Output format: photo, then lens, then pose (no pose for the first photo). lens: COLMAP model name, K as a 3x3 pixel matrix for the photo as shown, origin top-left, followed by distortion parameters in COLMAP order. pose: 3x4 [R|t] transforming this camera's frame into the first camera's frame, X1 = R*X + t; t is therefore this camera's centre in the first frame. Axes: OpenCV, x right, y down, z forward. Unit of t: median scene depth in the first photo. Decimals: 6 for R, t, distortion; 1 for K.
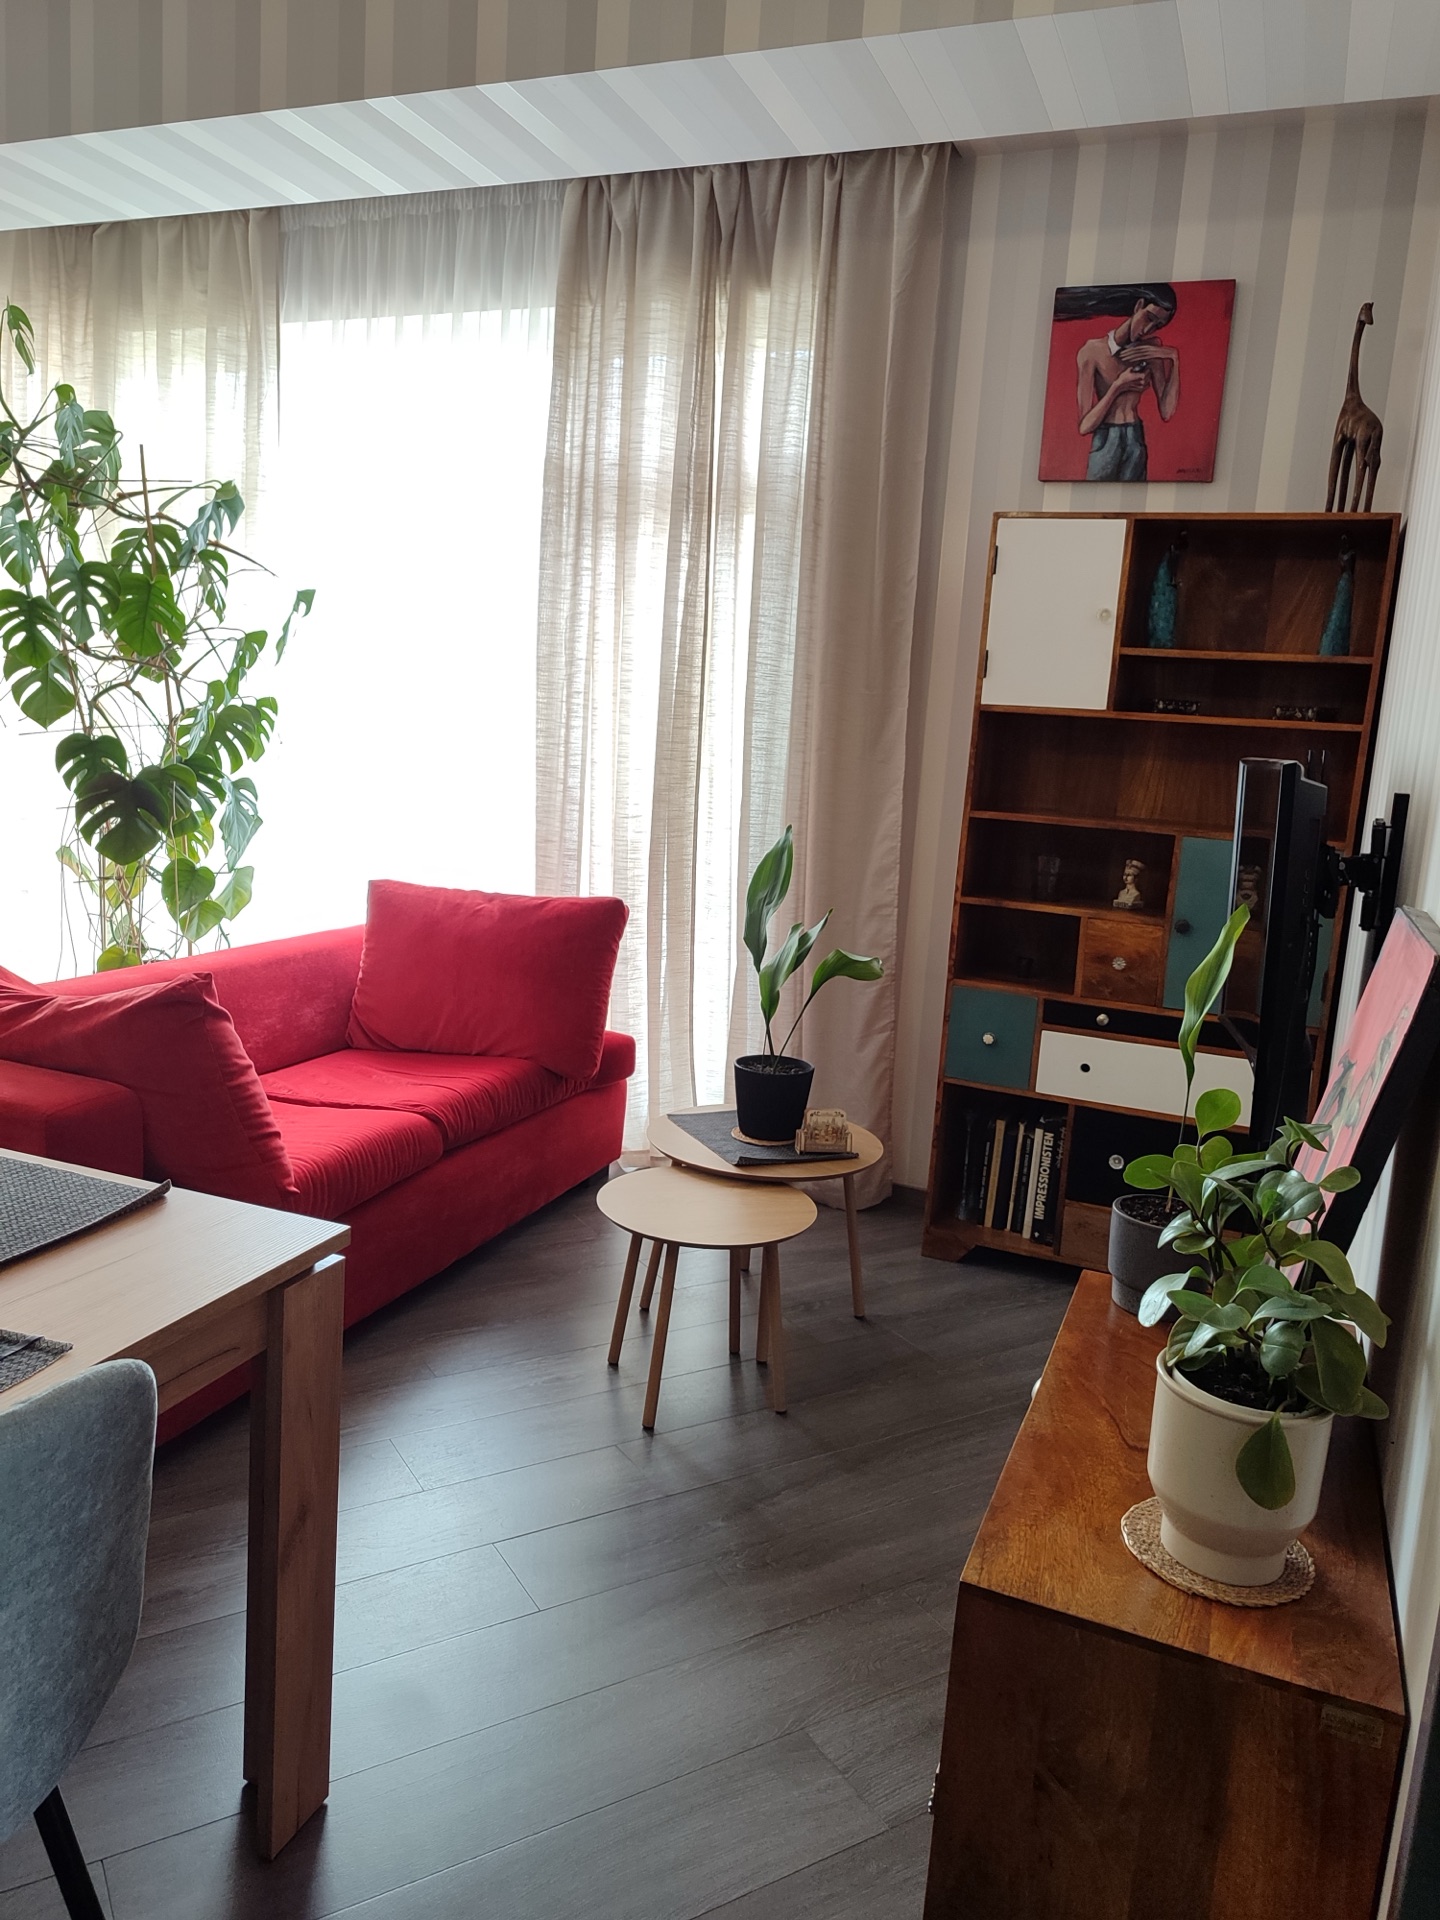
lens RADIAL K [[1394.1, 0, 723.8], [0, 1394.1, 948.2], [0, 0, 1]] dist [0.021123, -0.002414]
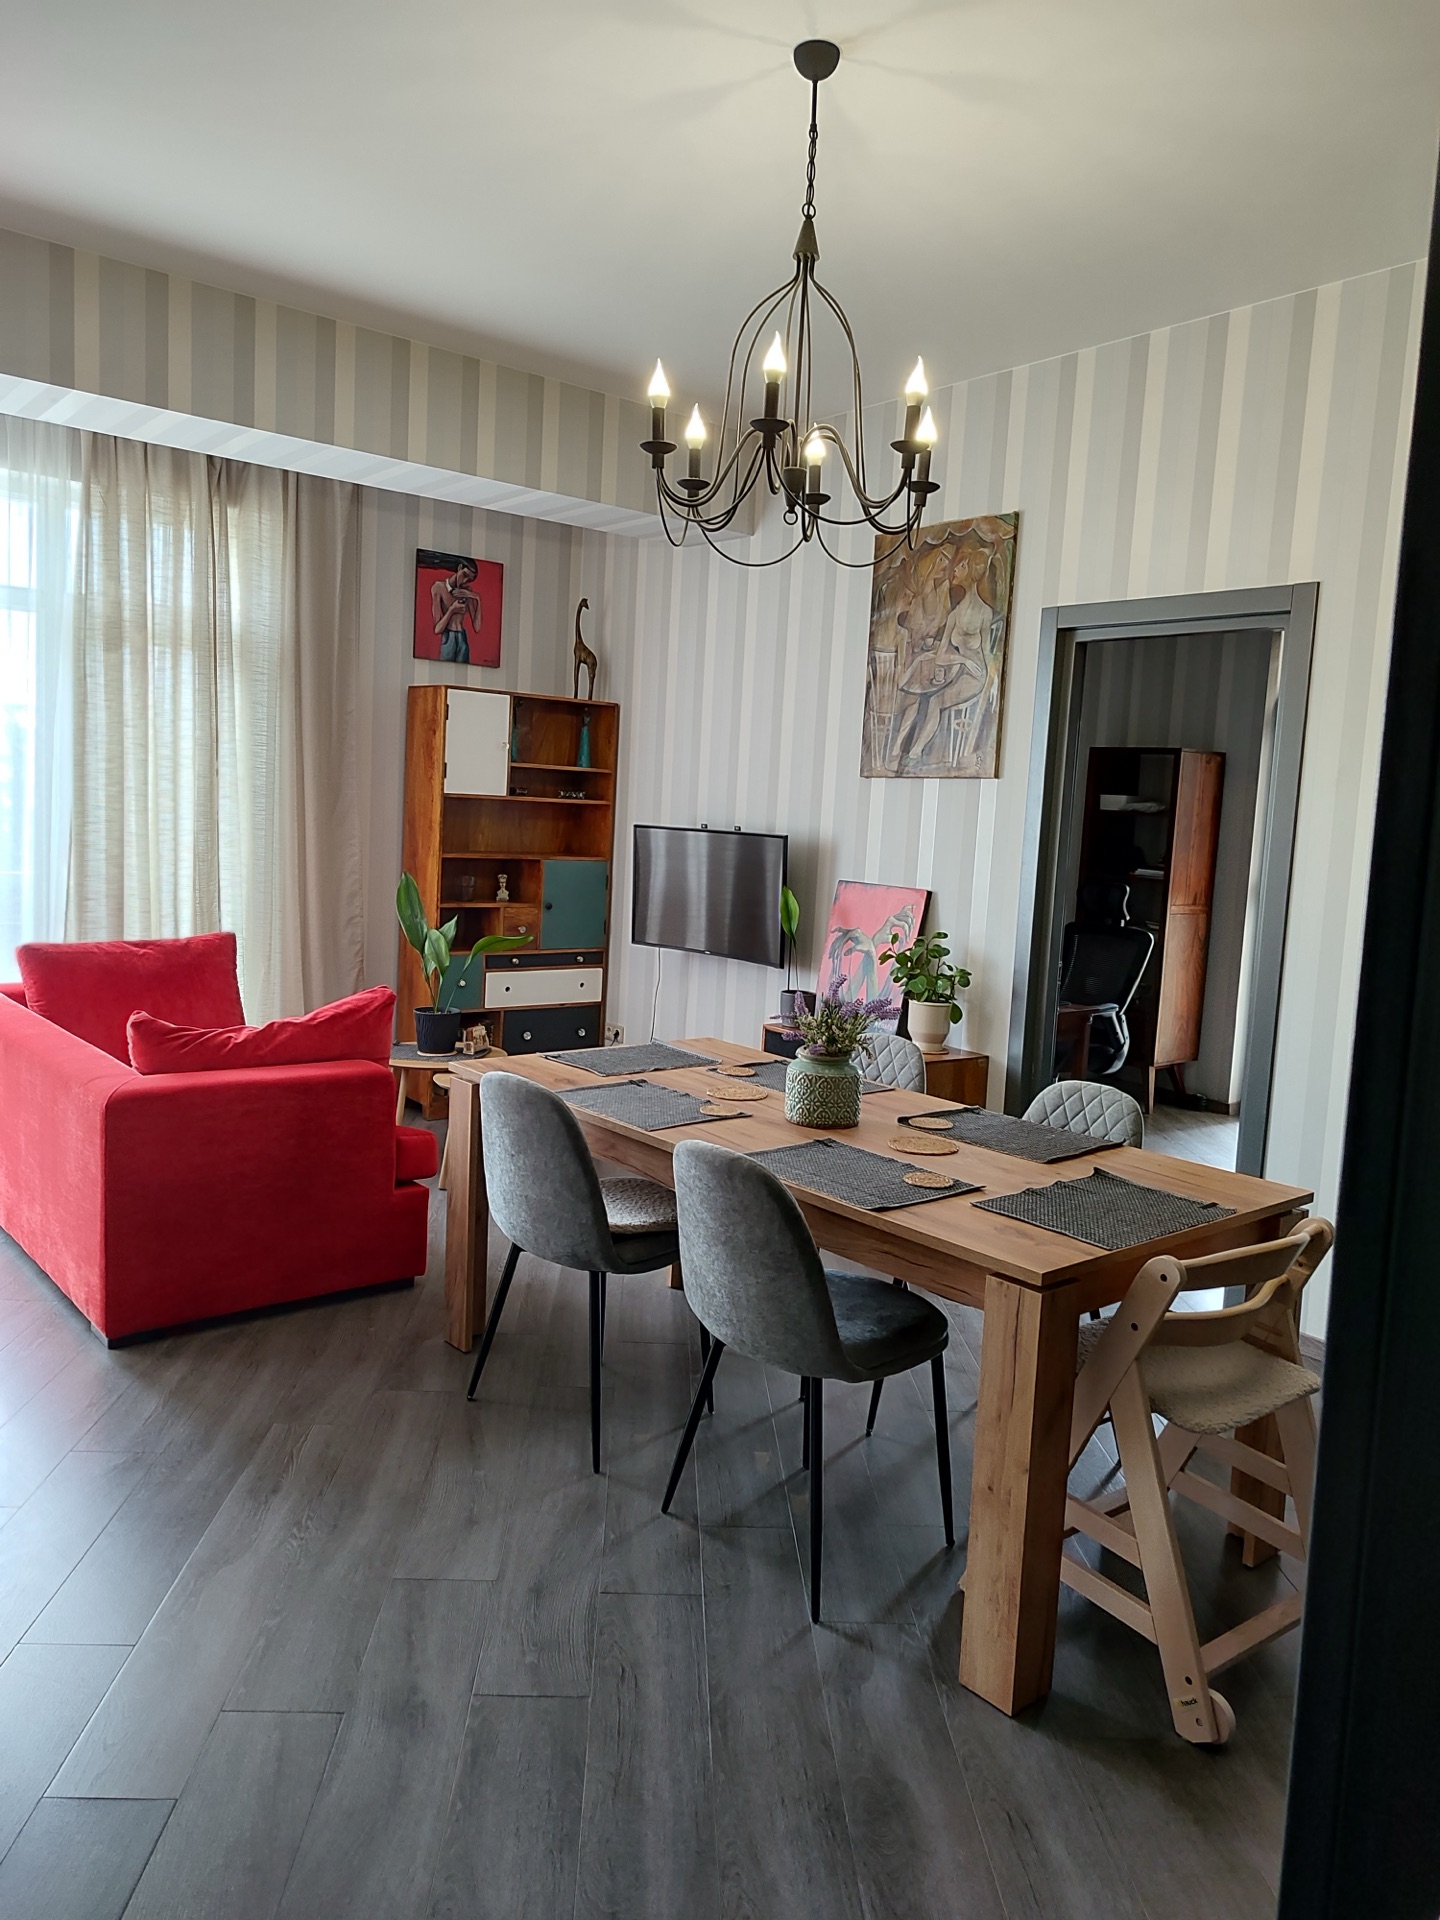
lens RADIAL K [[1394.1, 0, 703.9], [0, 1394.1, 957.8], [0, 0, 1]] dist [0.021123, -0.002414]
pose [[0.496505, -0.139674, 0.856723, -1.148054], [0.116779, 0.988745, 0.093521, -0.093818], [-0.860143, 0.053613, 0.507228, -0.149889]]
